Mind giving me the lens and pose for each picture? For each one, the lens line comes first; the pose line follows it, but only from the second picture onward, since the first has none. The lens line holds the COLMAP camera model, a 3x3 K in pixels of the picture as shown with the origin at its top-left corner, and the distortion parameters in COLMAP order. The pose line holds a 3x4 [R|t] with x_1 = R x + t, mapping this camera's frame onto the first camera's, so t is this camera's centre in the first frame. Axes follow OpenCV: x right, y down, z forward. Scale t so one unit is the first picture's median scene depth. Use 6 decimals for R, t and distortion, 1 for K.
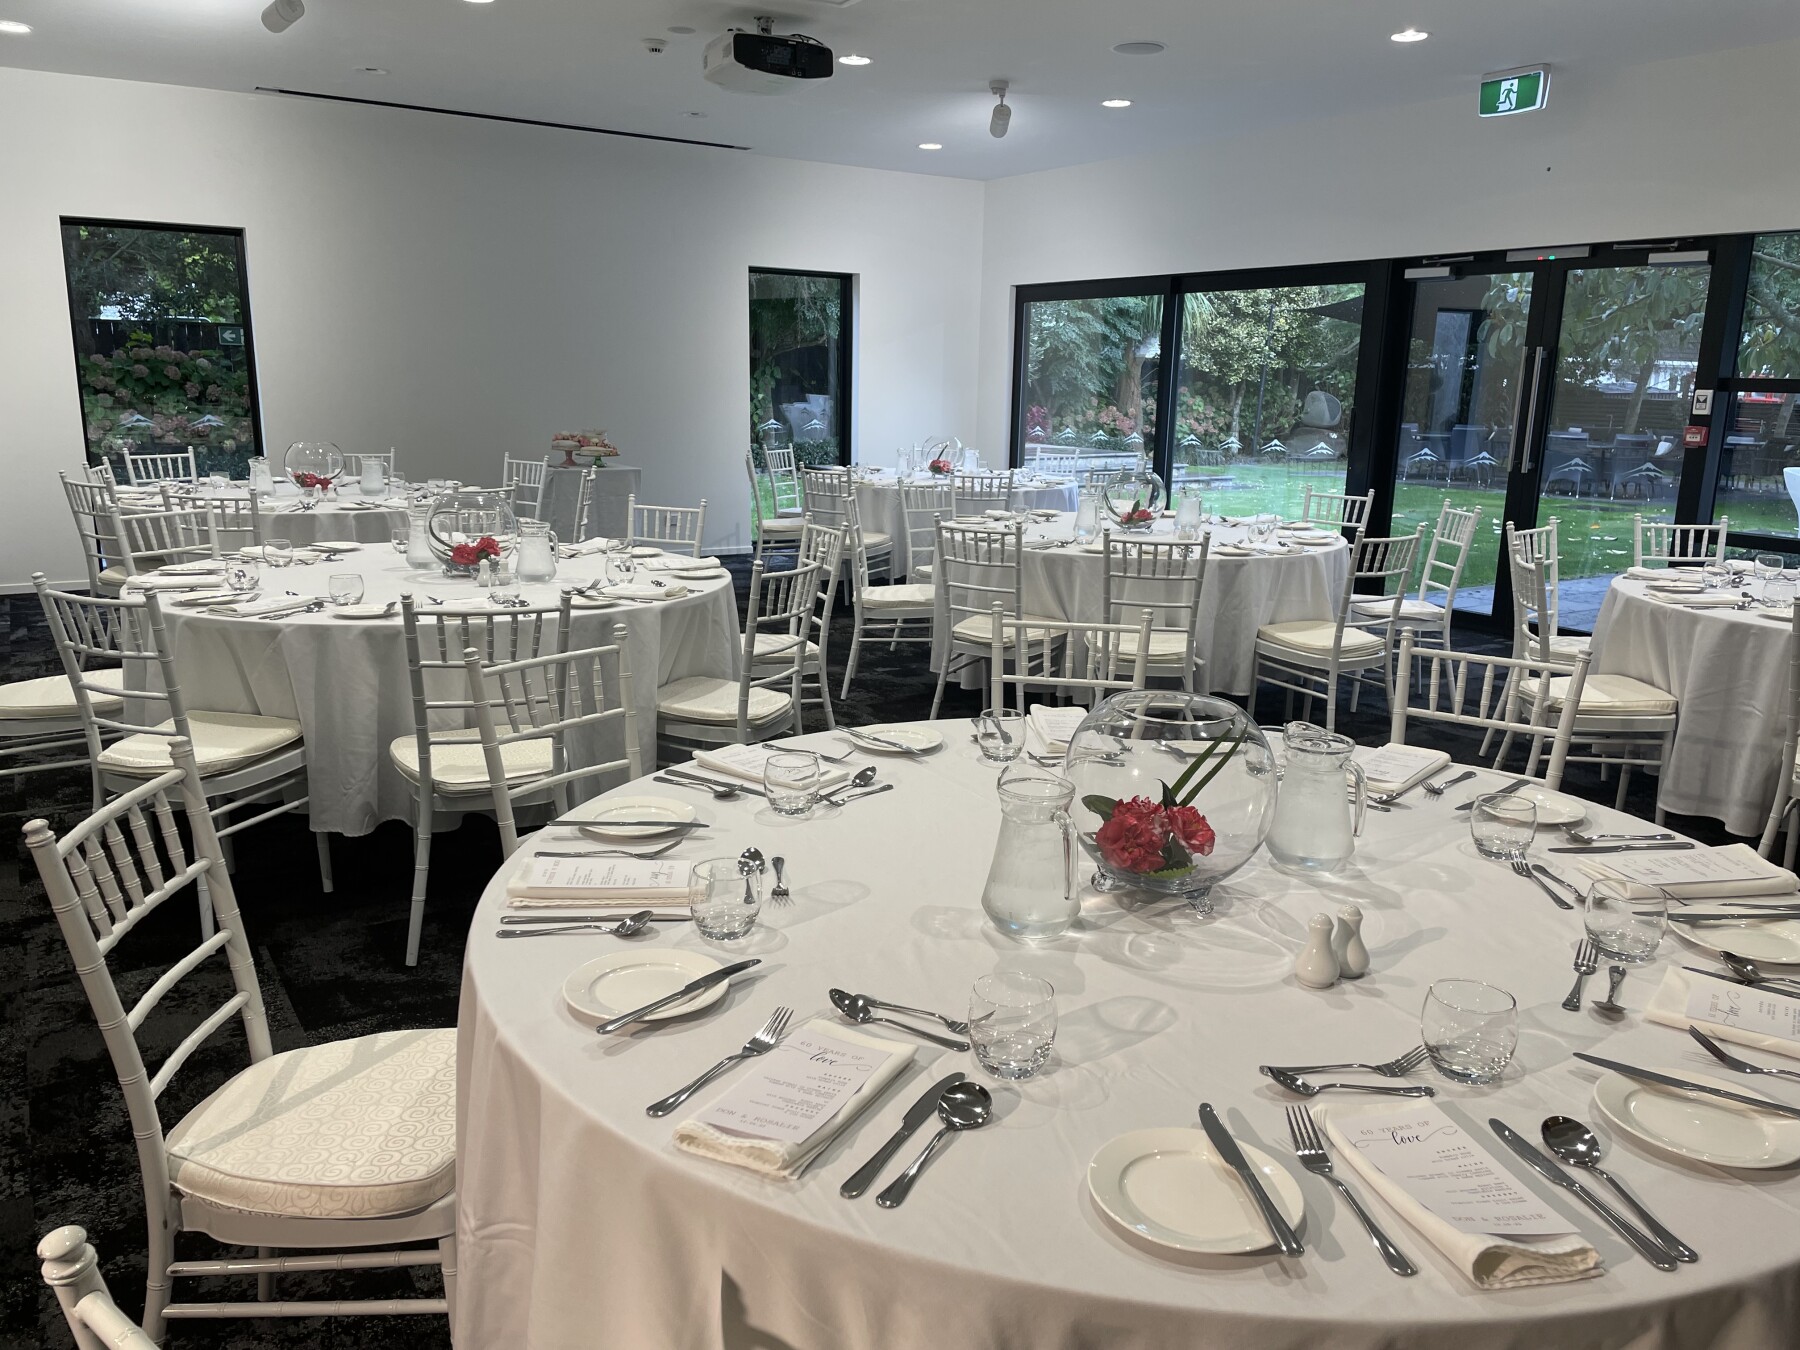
lens RADIAL K [[1353.7, 0, 900.0], [0, 1353.7, 675.0], [0, 0, 1]] dist [-0.000485, -0.000792]
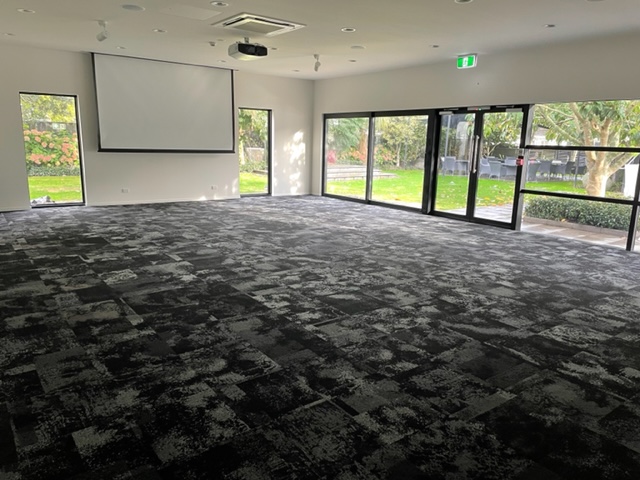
lens RADIAL K [[481.3, 0, 320.0], [0, 481.3, 240.0], [0, 0, 1]] dist [-0.000485, -0.000792]
pose [[0.997643, -0.010426, 0.067827, -0.002585], [0.011148, 0.999885, -0.010276, 0.021414], [-0.067712, 0.011008, 0.997644, -0.134922]]
